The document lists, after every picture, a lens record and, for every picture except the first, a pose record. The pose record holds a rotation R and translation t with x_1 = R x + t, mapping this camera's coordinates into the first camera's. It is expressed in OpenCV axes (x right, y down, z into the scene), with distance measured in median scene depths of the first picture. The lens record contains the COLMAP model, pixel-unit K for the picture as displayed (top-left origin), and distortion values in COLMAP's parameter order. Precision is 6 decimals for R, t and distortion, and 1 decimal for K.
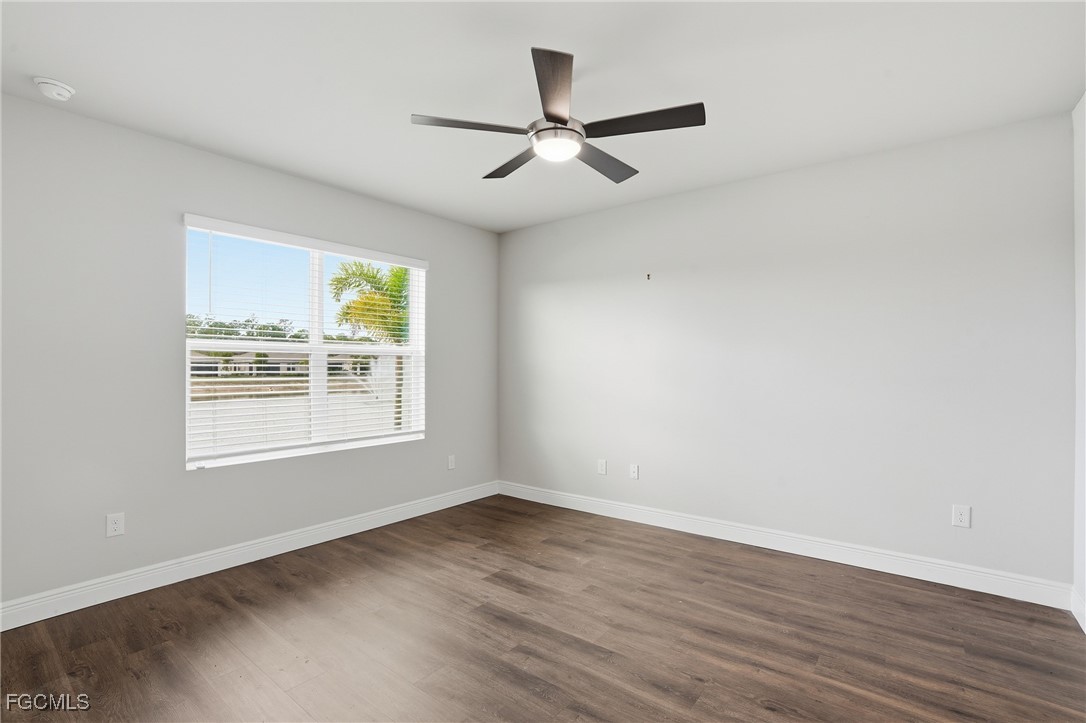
lens RADIAL K [[506.9, 0, 543.0], [0, 506.9, 361.5], [0, 0, 1]] dist [-0.062326, 0.000306]
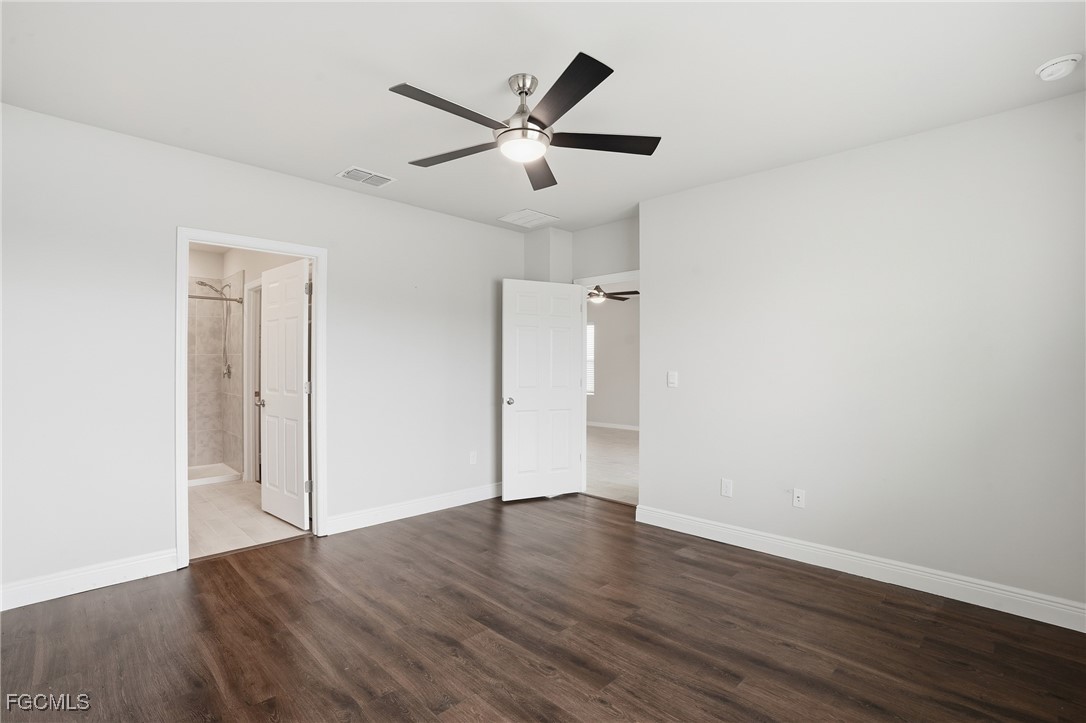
lens RADIAL K [[506.9, 0, 543.0], [0, 506.9, 361.5], [0, 0, 1]] dist [-0.062326, 0.000306]
pose [[-0.993665, -0.003268, 0.112335, -0.124458], [-0.005290, 0.999829, -0.017701, 0.022462], [-0.112258, -0.018183, -0.993513, 1.976270]]
